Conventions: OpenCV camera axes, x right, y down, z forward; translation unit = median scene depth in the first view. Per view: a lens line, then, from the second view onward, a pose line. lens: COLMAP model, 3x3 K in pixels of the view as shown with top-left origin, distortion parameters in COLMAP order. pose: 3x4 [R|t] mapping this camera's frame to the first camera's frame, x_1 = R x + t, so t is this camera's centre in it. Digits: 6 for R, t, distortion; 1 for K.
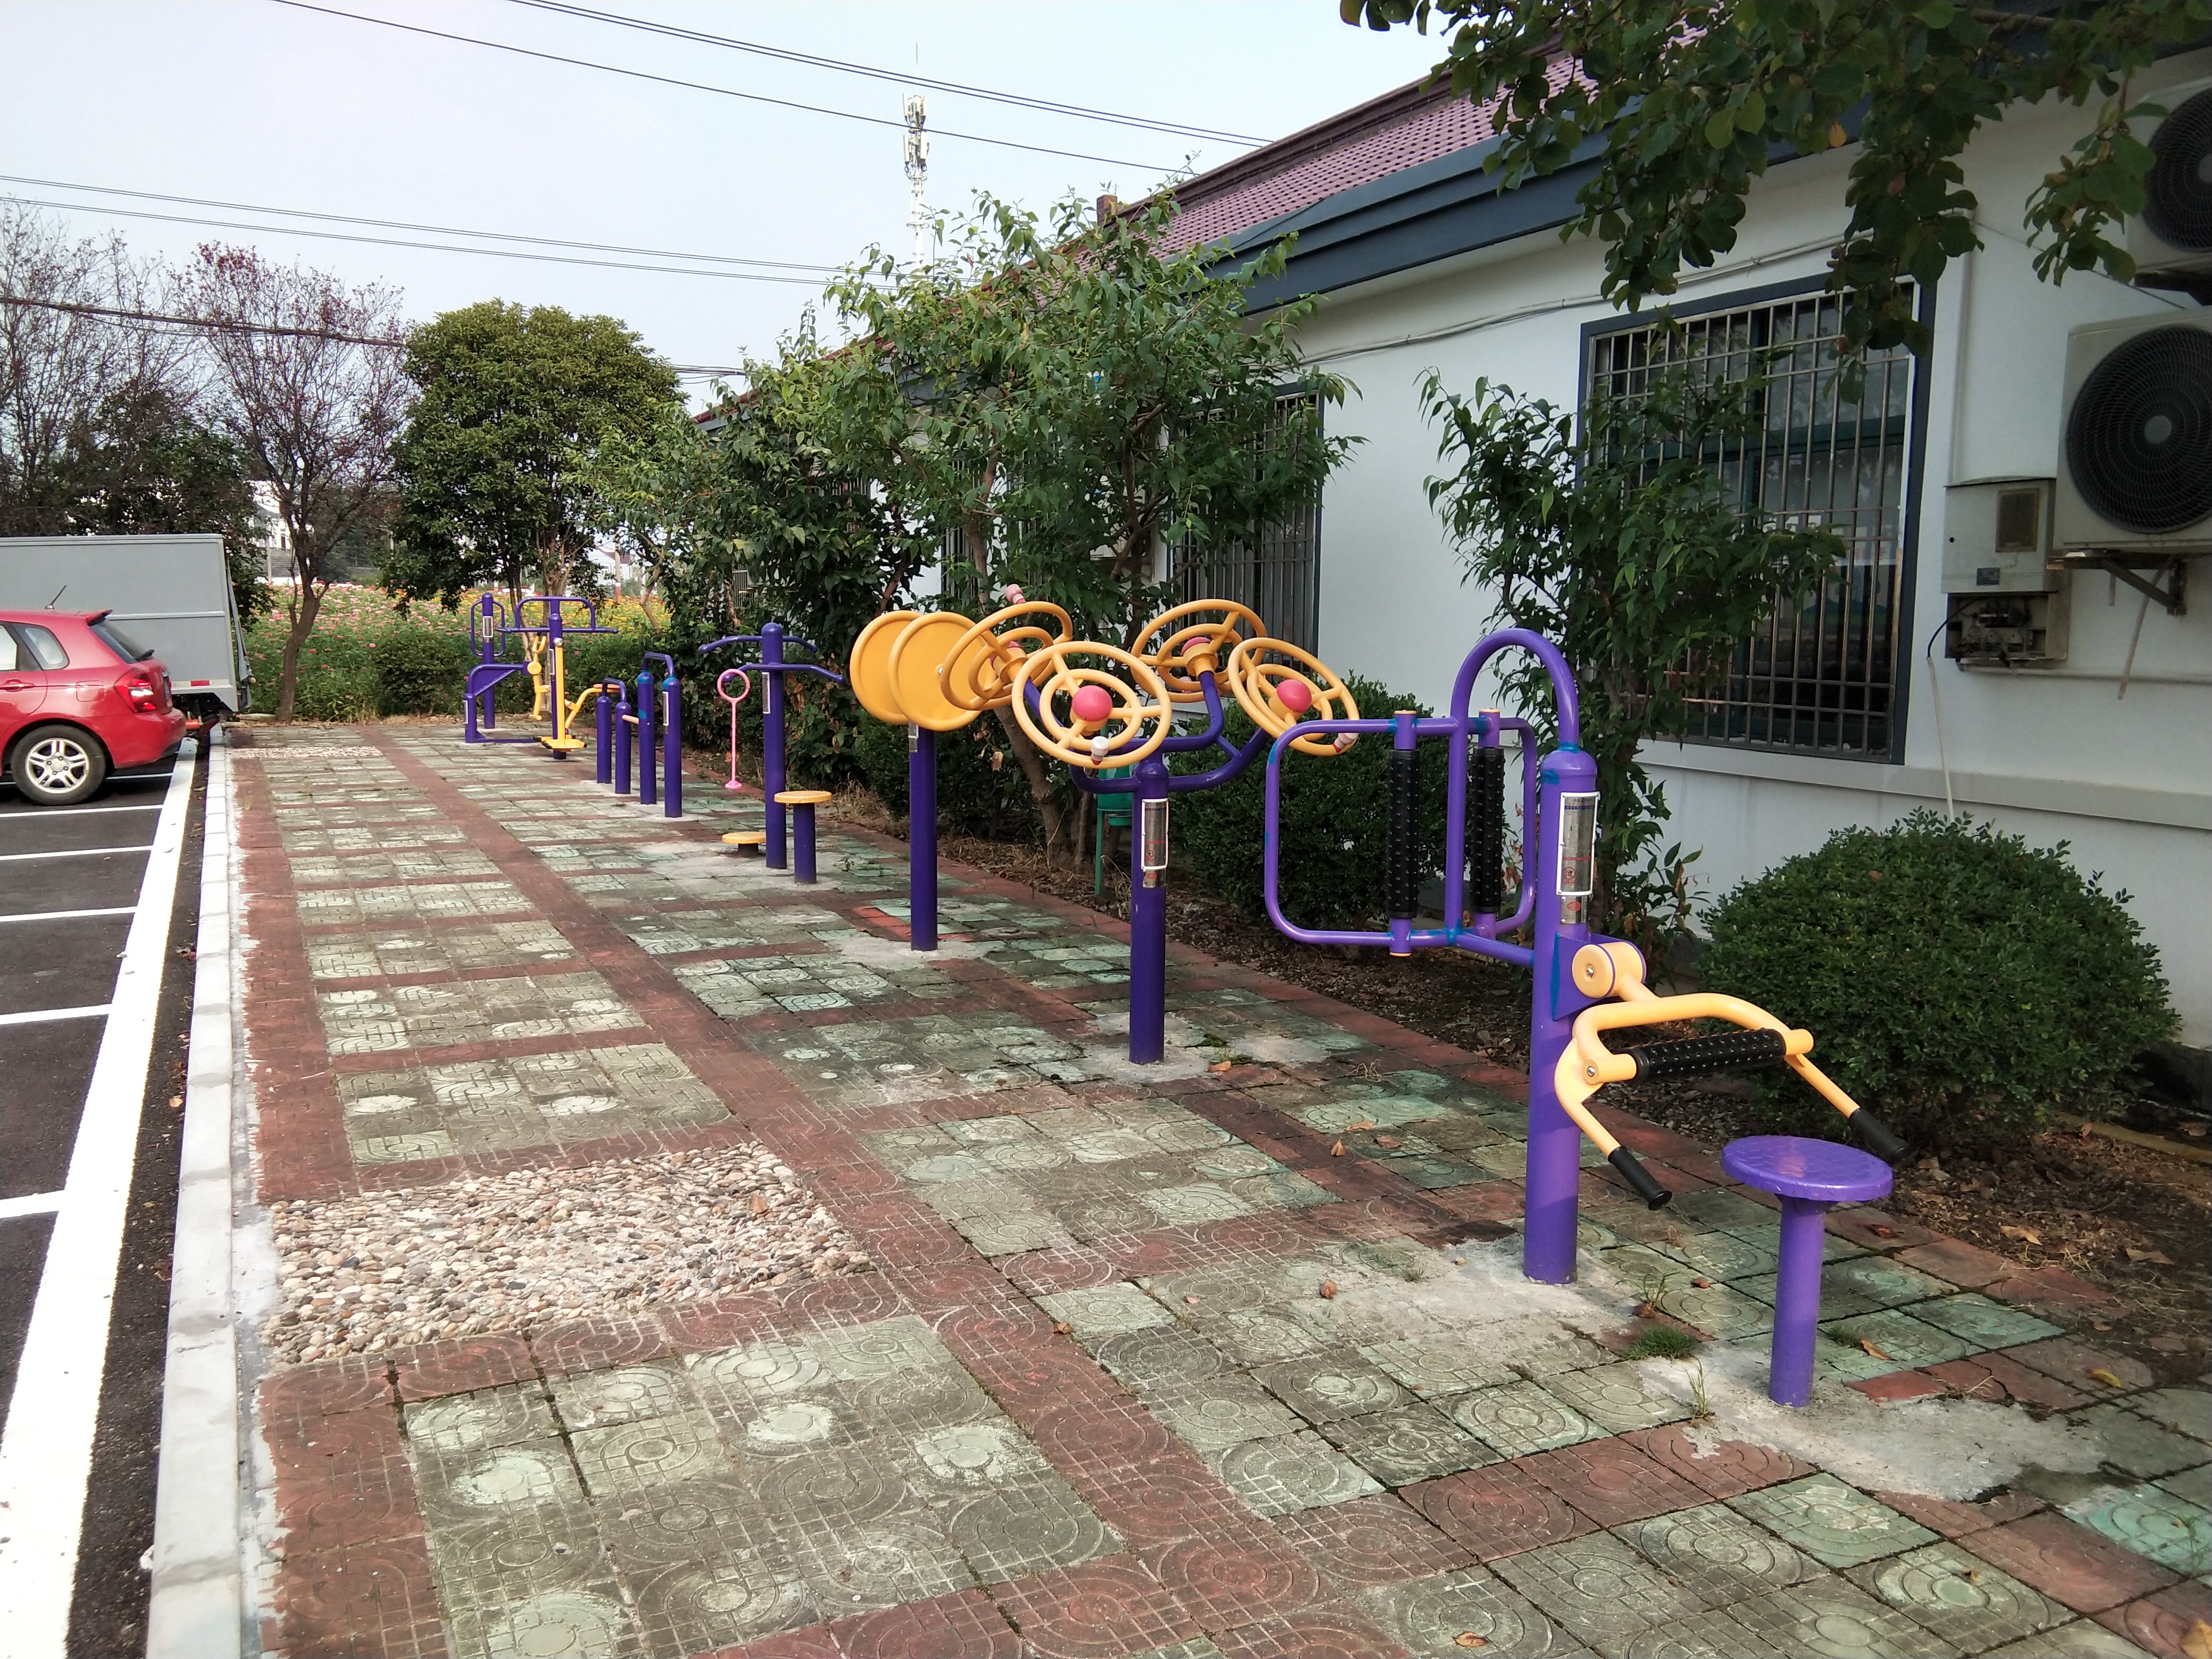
lens RADIAL K [[1784.3, 0, 1106.0], [0, 1784.3, 829.5], [0, 0, 1]] dist [0.110288, -0.166028]
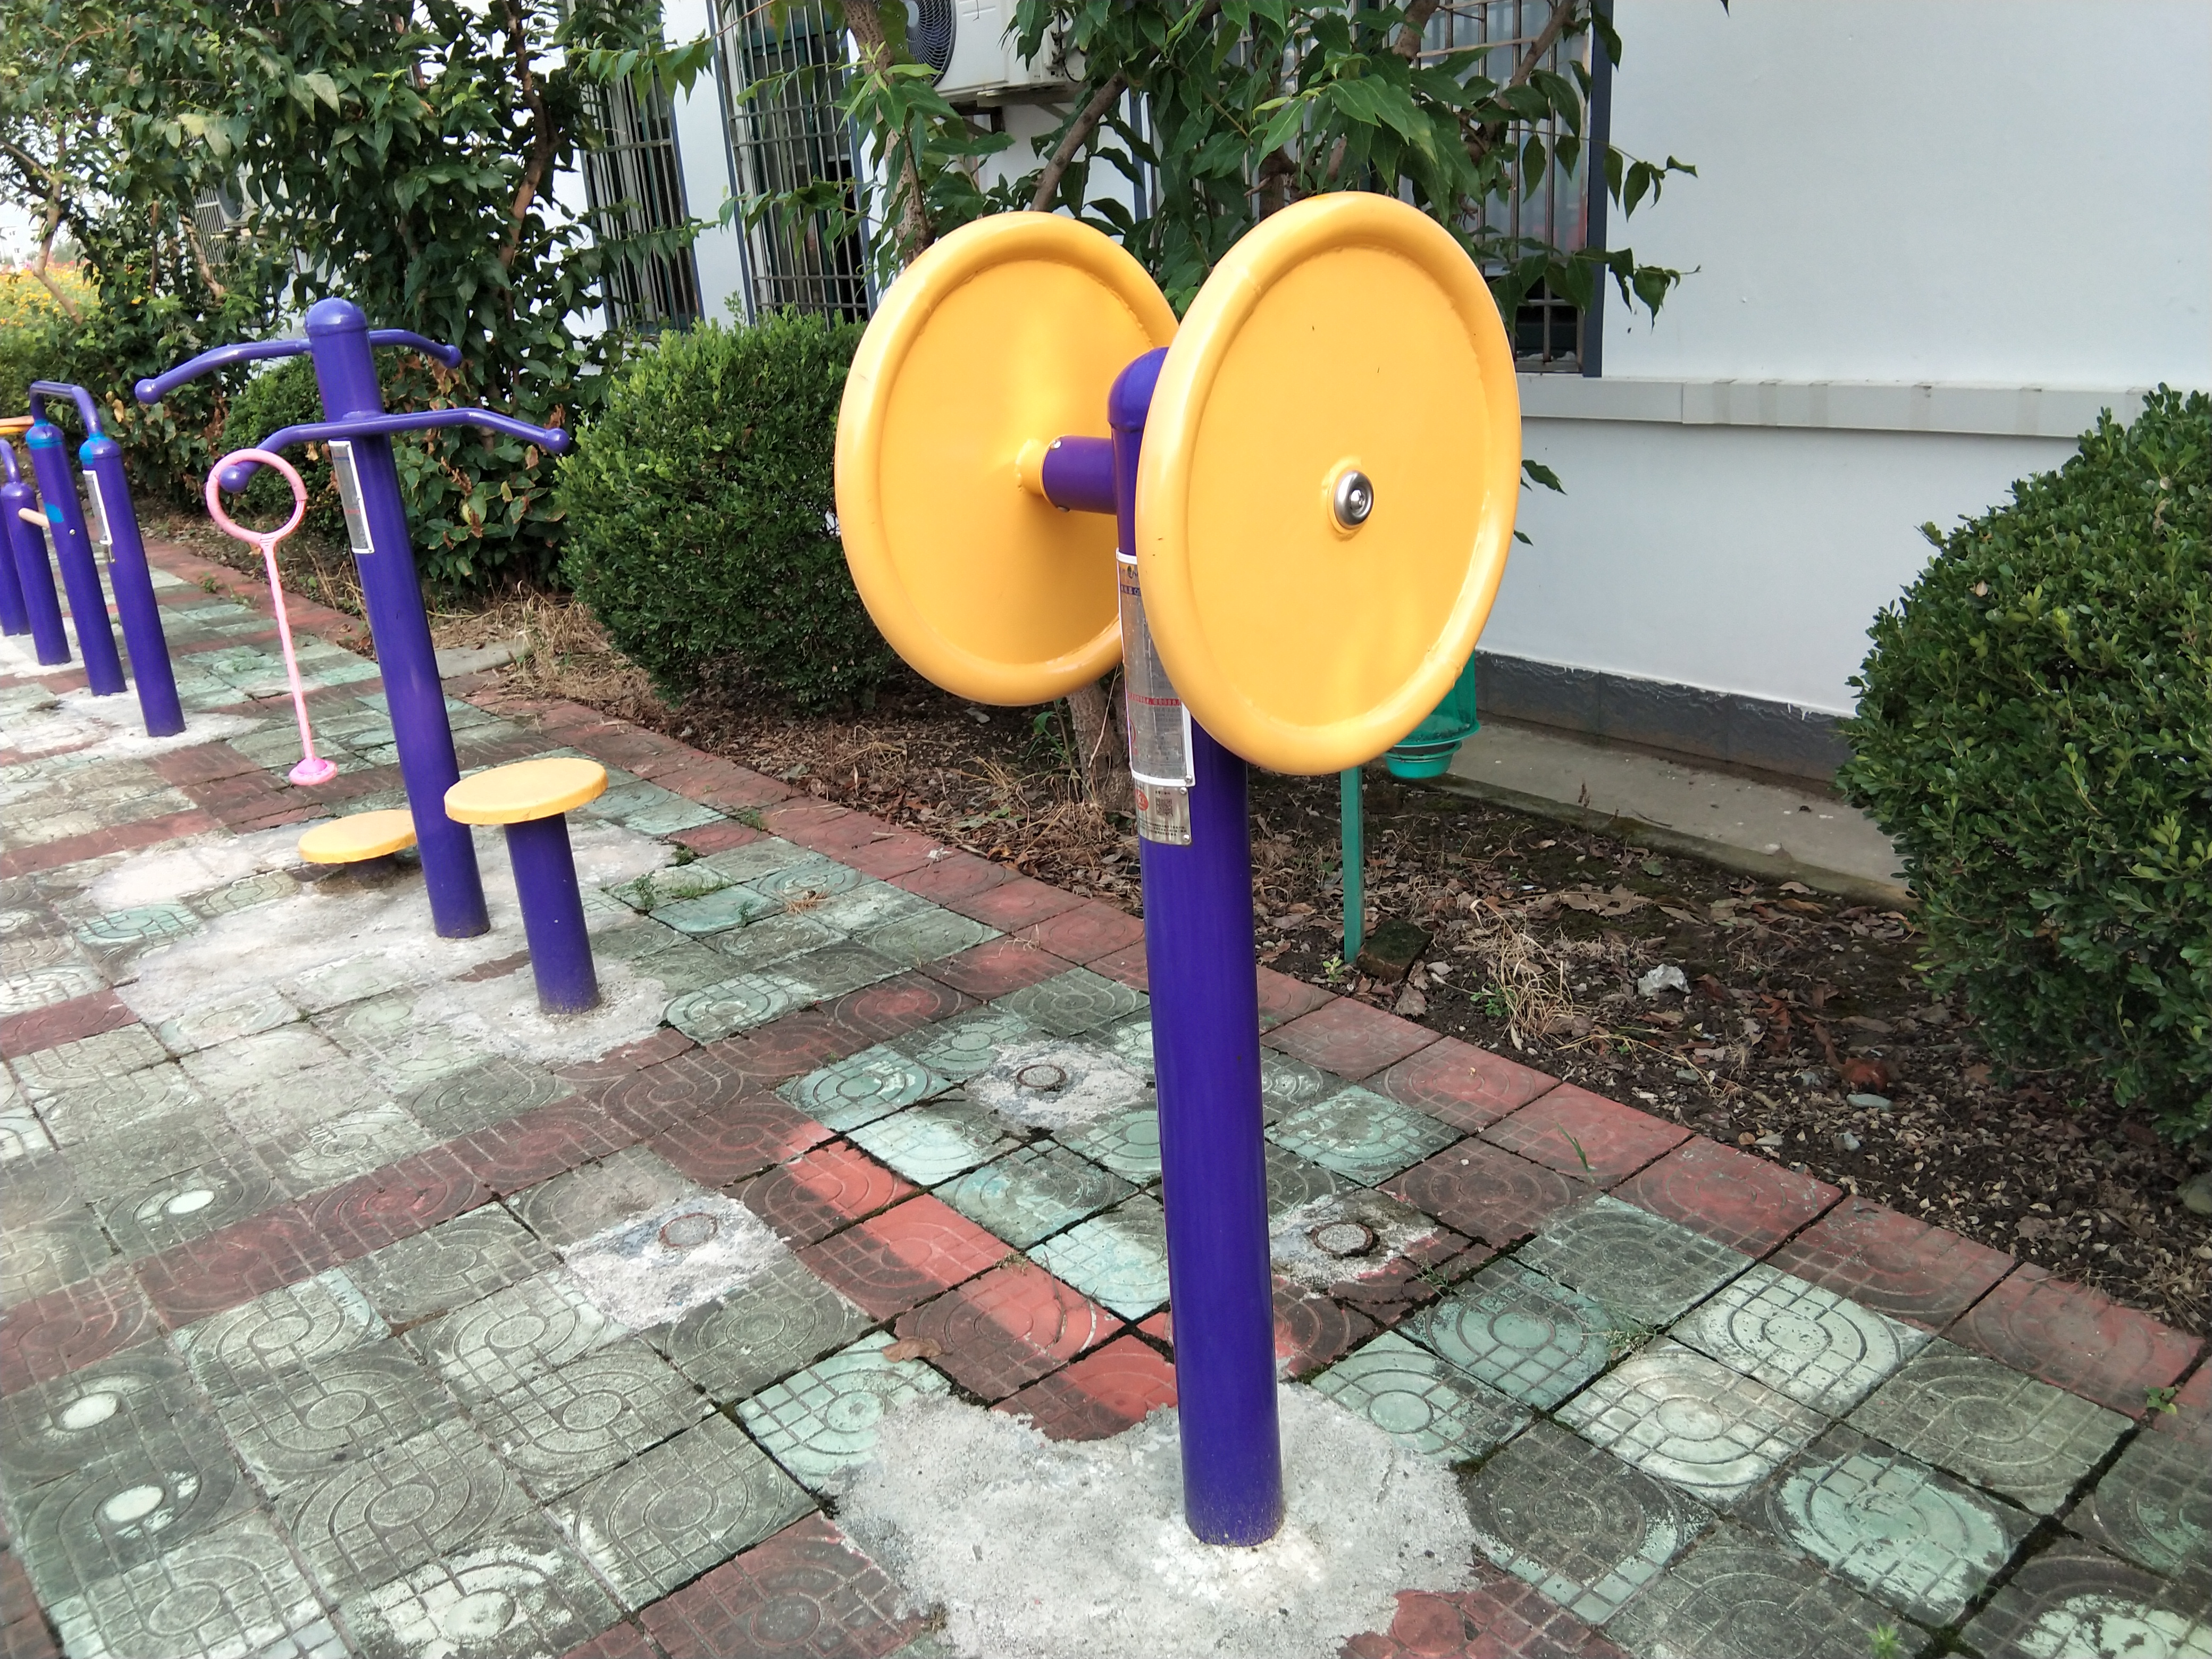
lens RADIAL K [[1807.9, 0, 1112.1], [0, 1807.9, 816.2], [0, 0, 1]] dist [0.108136, -0.175270]
pose [[0.968194, -0.153619, 0.197487, -0.224569], [0.111535, 0.971550, 0.208929, -0.135591], [-0.223964, -0.180257, 0.957782, 1.082862]]
